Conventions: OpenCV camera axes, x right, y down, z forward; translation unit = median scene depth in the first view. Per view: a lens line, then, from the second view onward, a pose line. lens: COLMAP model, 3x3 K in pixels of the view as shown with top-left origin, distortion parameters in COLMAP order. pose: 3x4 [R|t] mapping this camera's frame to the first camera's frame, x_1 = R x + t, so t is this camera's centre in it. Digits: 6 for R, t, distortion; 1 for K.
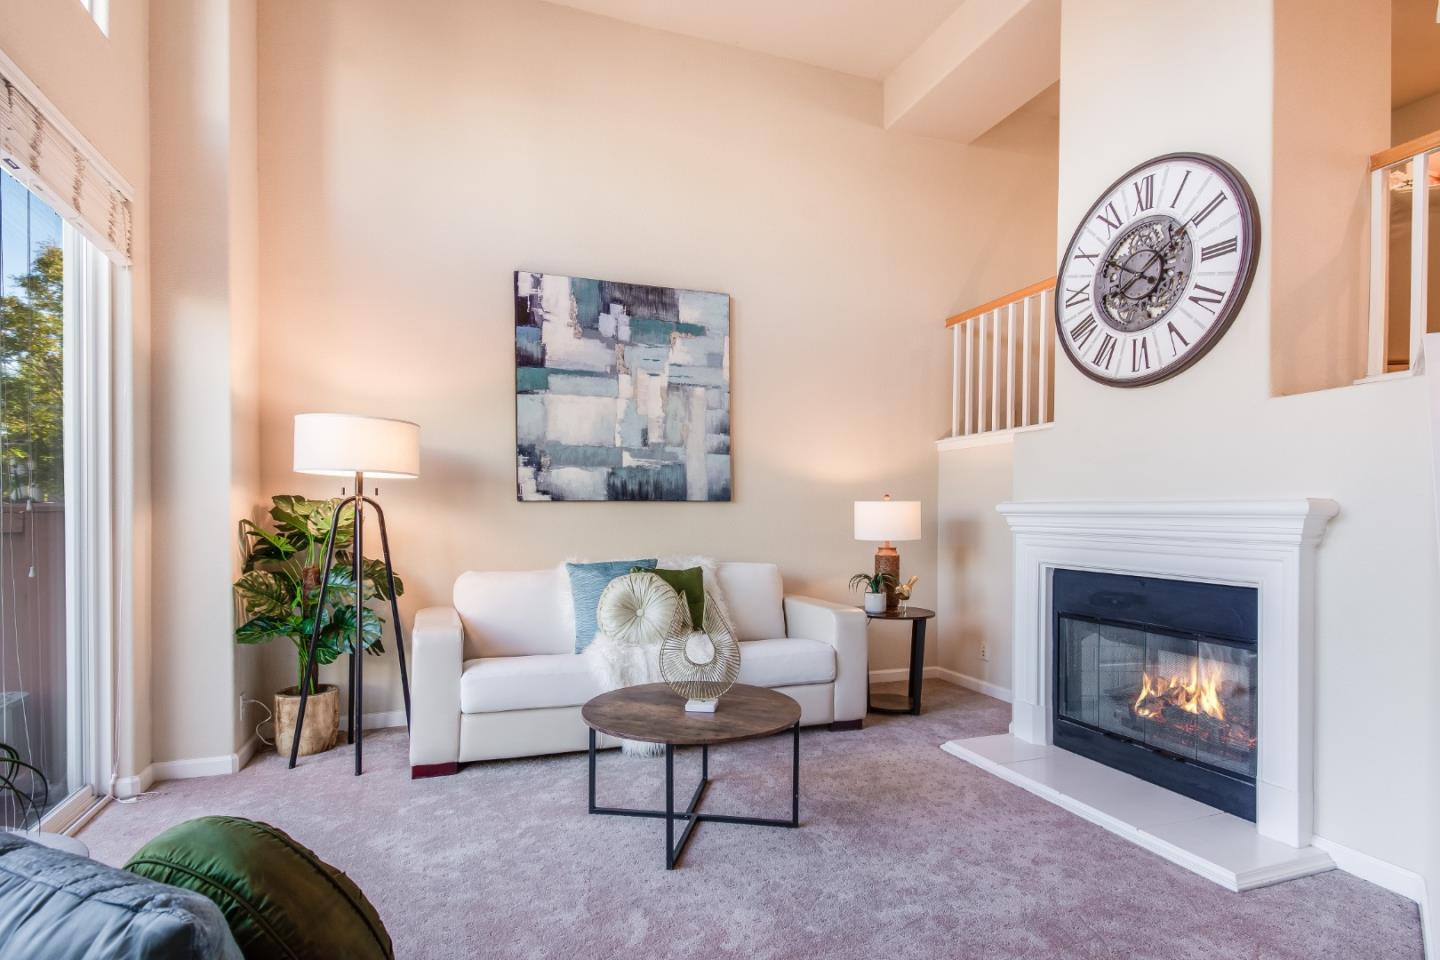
lens RADIAL K [[756.5, 0, 722.6], [0, 756.5, 492.0], [0, 0, 1]] dist [0.032400, -0.022778]
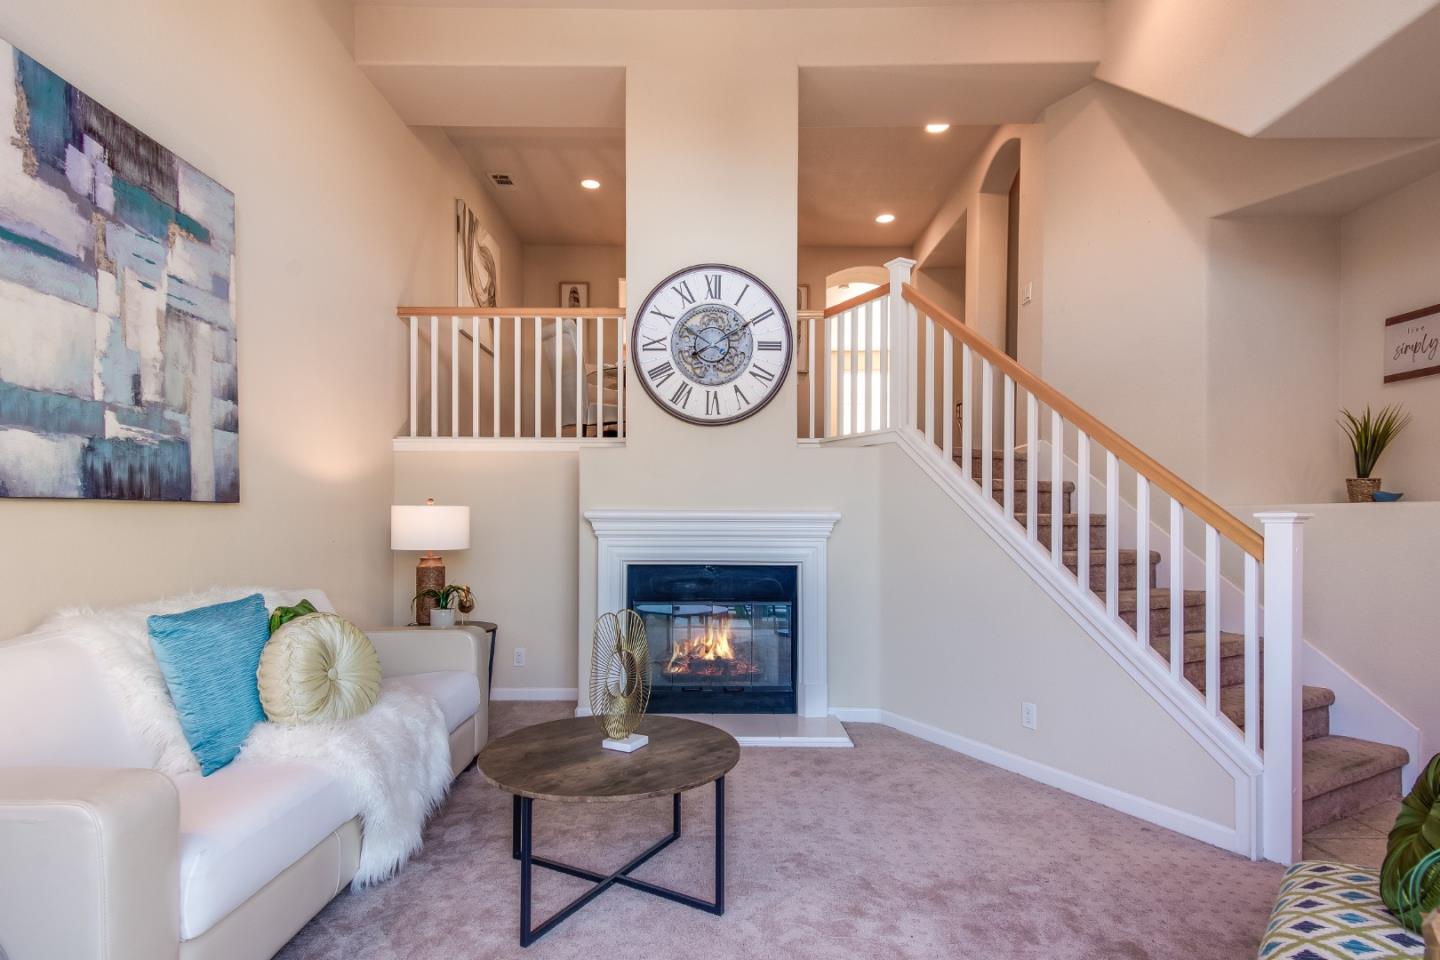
lens RADIAL K [[756.5, 0, 722.6], [0, 756.5, 492.0], [0, 0, 1]] dist [0.032400, -0.022778]
pose [[0.310657, 0.030264, 0.950040, -0.522130], [-0.026766, 0.999375, -0.023083, 0.007158], [-0.950145, -0.018258, 0.311273, 0.397442]]
